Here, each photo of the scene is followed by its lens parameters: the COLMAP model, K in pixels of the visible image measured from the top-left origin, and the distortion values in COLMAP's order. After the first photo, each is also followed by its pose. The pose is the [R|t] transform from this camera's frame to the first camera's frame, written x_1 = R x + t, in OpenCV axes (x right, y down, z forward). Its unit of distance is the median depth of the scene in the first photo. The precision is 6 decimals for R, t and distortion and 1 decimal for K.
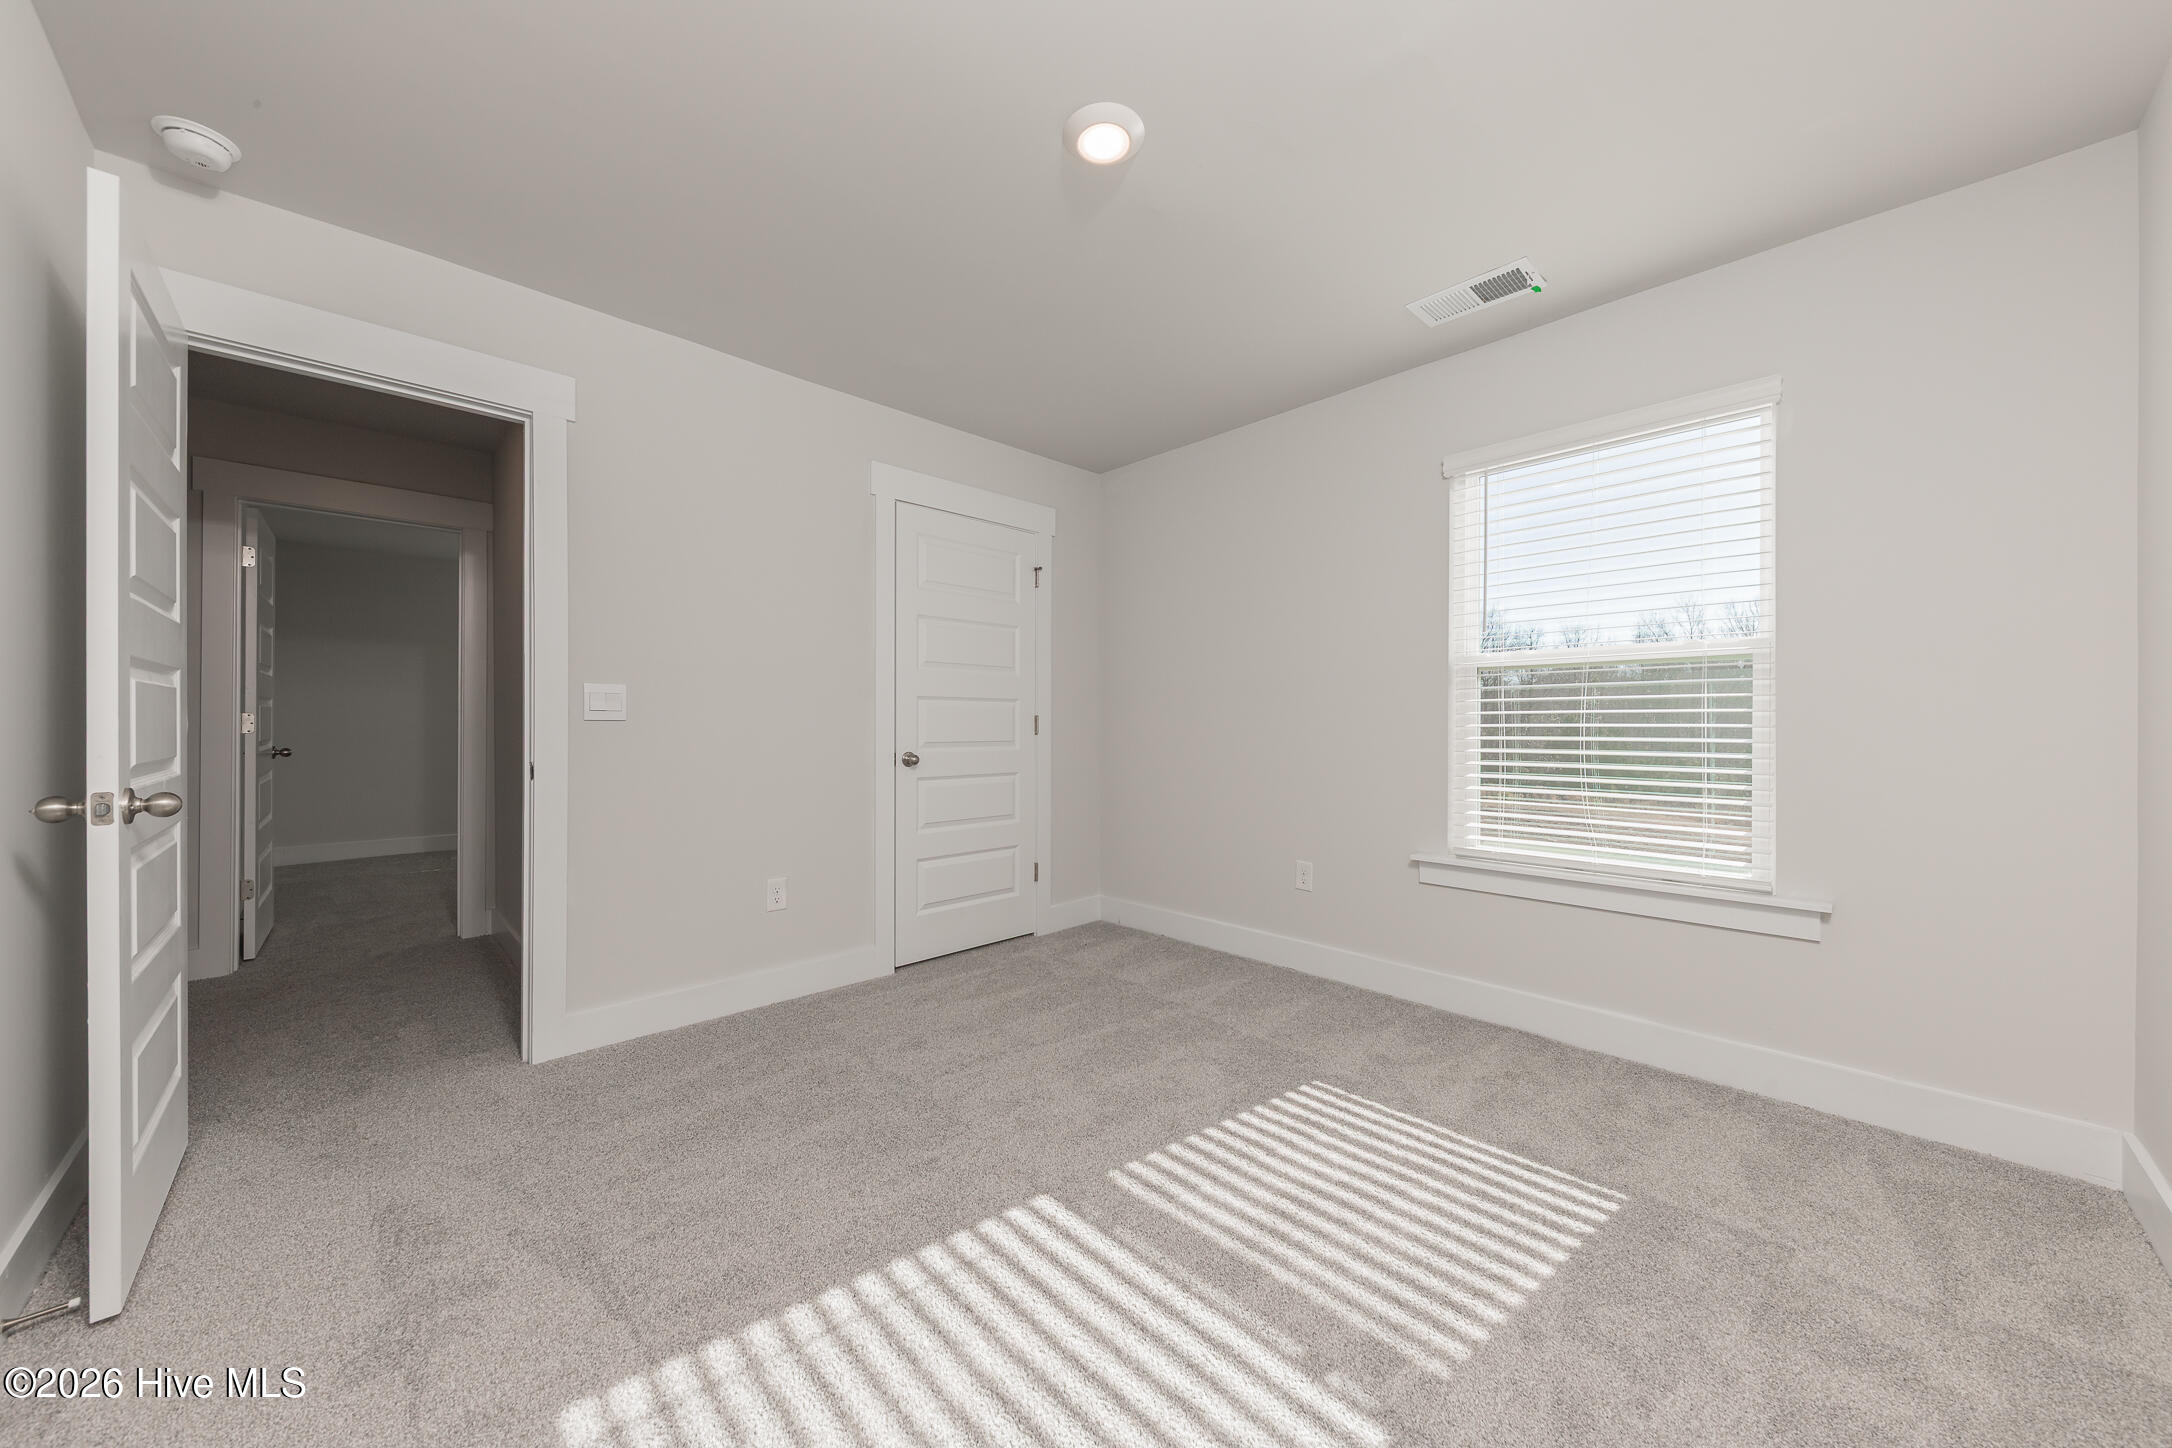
lens RADIAL K [[767.0, 0, 1074.9], [0, 767.0, 723.6], [0, 0, 1]] dist [0.006966, -0.000089]
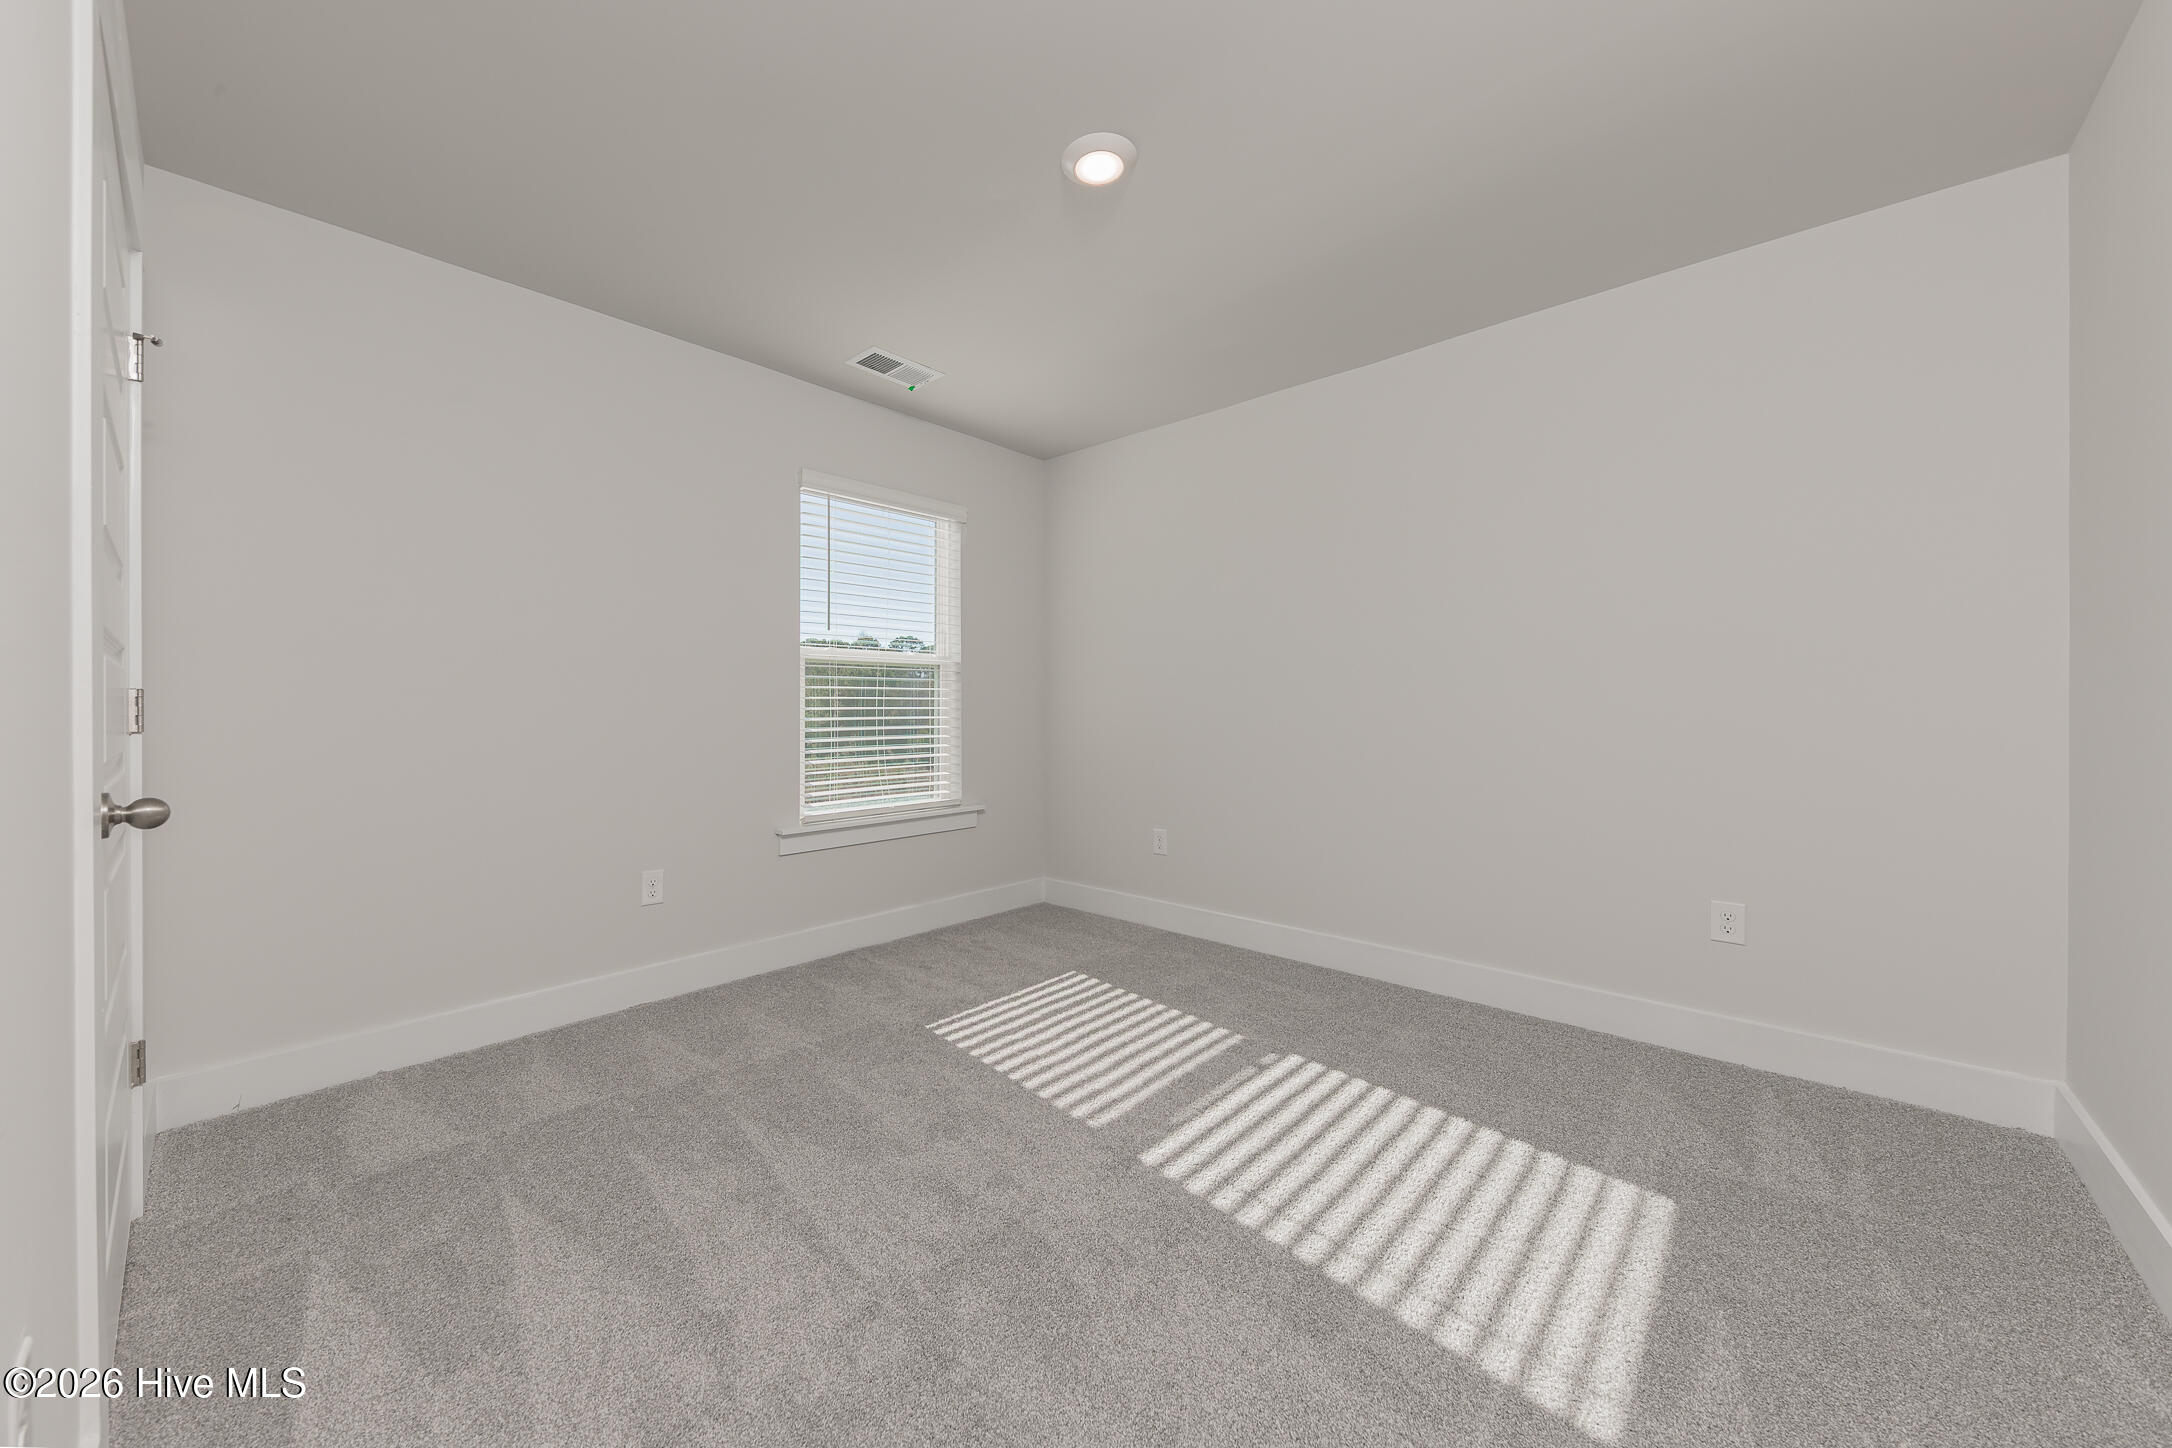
lens RADIAL K [[767.0, 0, 1028.3], [0, 767.0, 725.4], [0, 0, 1]] dist [0.006966, -0.000089]
pose [[-0.042165, -0.023387, 0.998837, -0.831987], [-0.004023, 0.999722, 0.023238, 0.000283], [-0.999103, -0.003038, -0.042248, 0.935864]]
